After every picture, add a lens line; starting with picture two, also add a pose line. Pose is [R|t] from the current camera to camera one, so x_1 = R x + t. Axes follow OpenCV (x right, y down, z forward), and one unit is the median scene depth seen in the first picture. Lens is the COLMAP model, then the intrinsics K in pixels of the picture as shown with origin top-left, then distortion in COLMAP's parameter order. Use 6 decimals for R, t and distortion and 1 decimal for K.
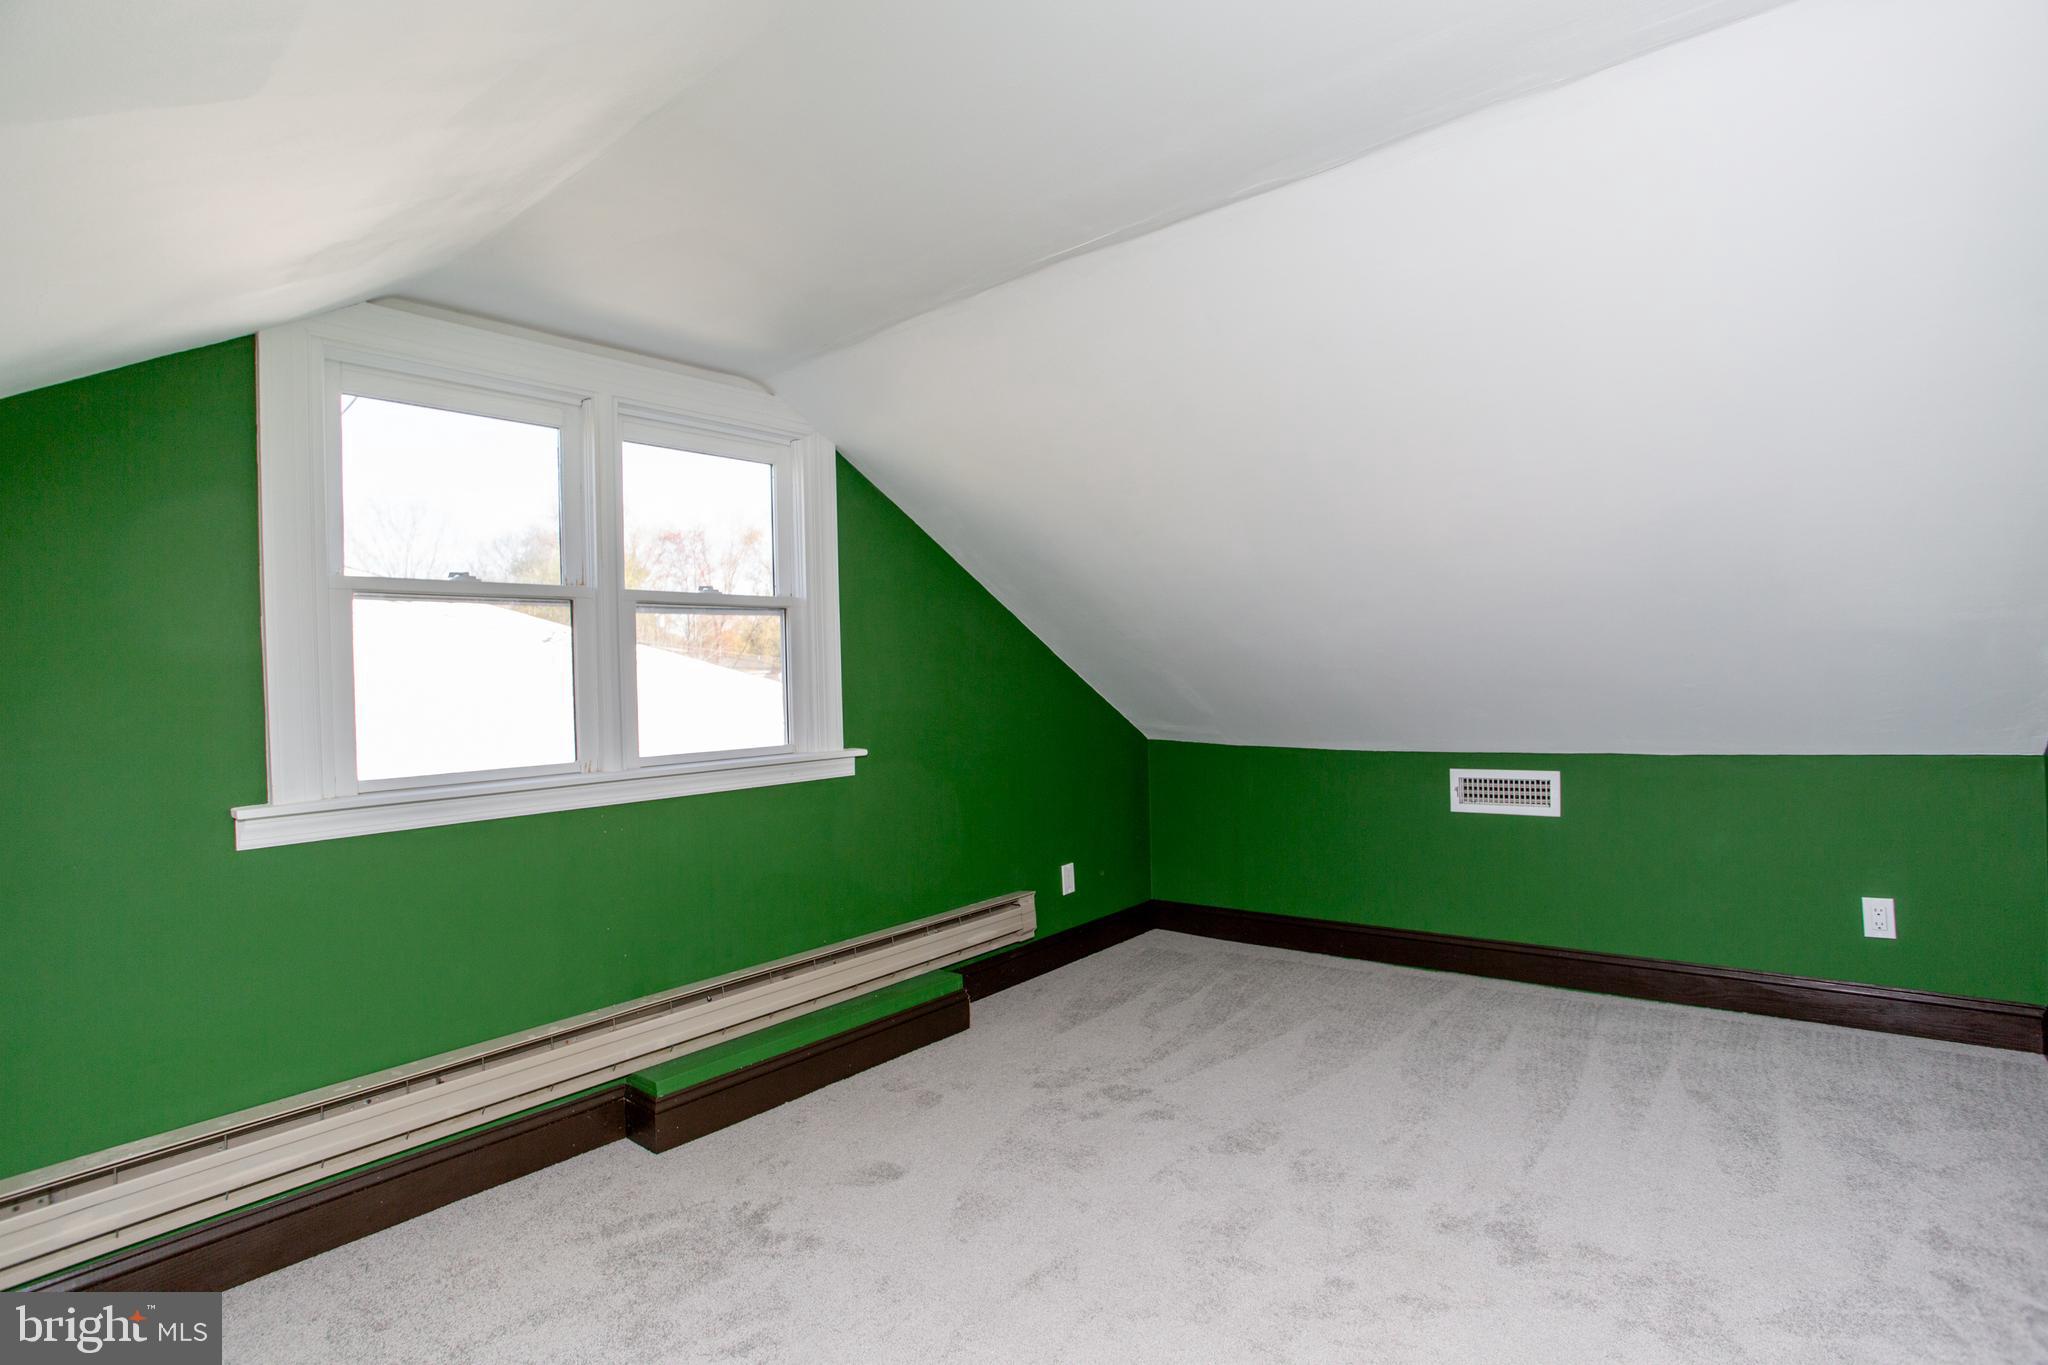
lens RADIAL K [[983.2, 0, 1016.3], [0, 983.2, 676.2], [0, 0, 1]] dist [-0.073690, 0.027213]
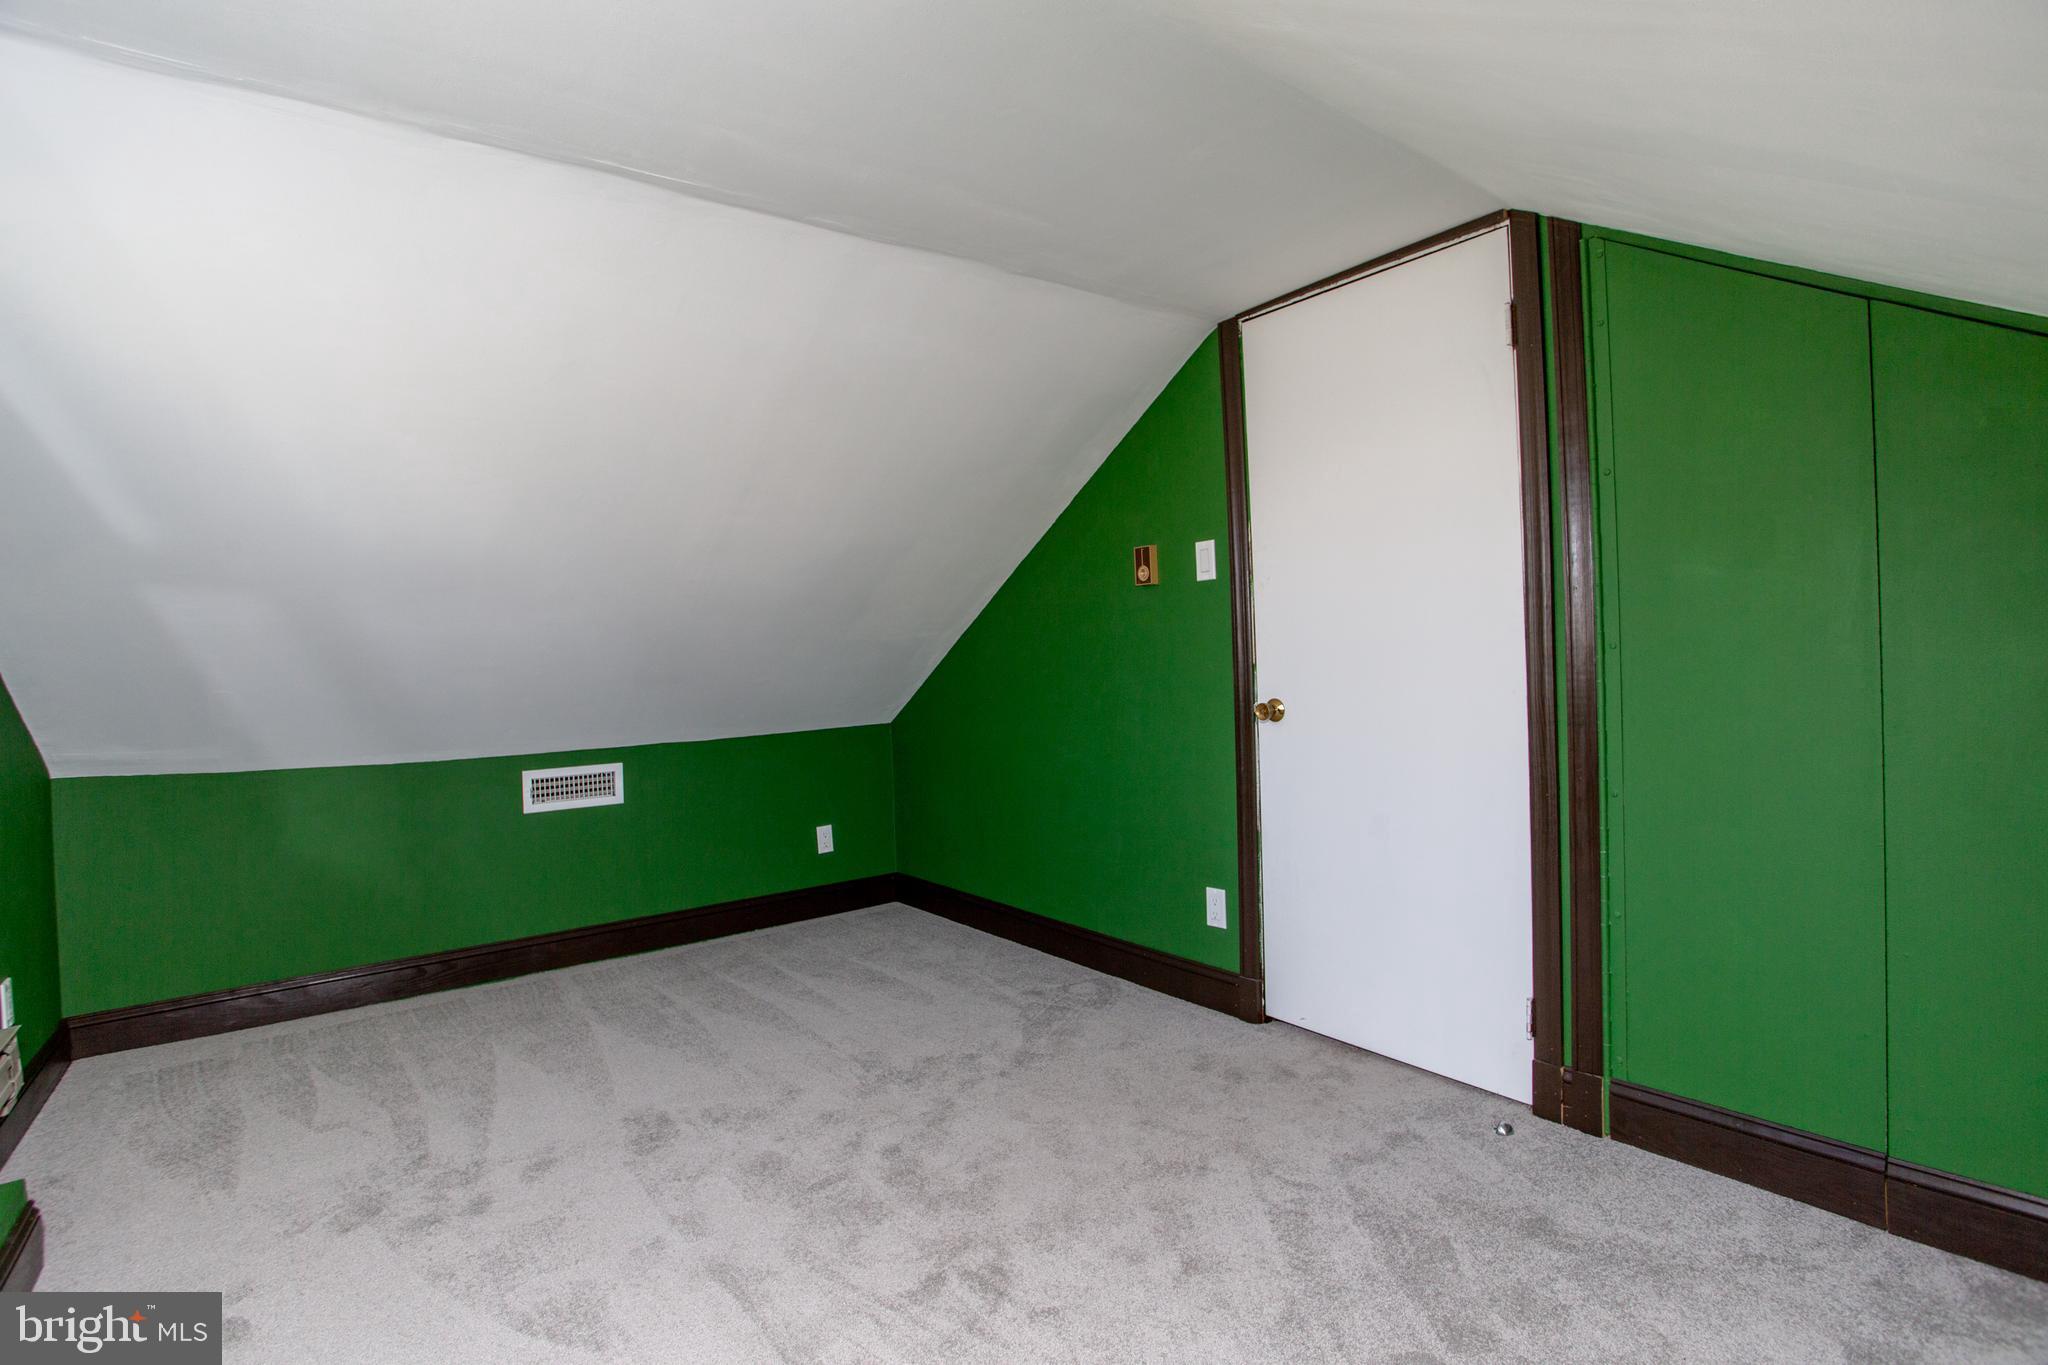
lens RADIAL K [[983.2, 0, 1016.3], [0, 983.2, 676.2], [0, 0, 1]] dist [-0.073690, 0.027213]
pose [[0.249946, 0.008923, 0.968219, -0.522944], [0.028176, 0.999467, -0.016485, 0.035597], [-0.967850, 0.031401, 0.249562, 0.324251]]
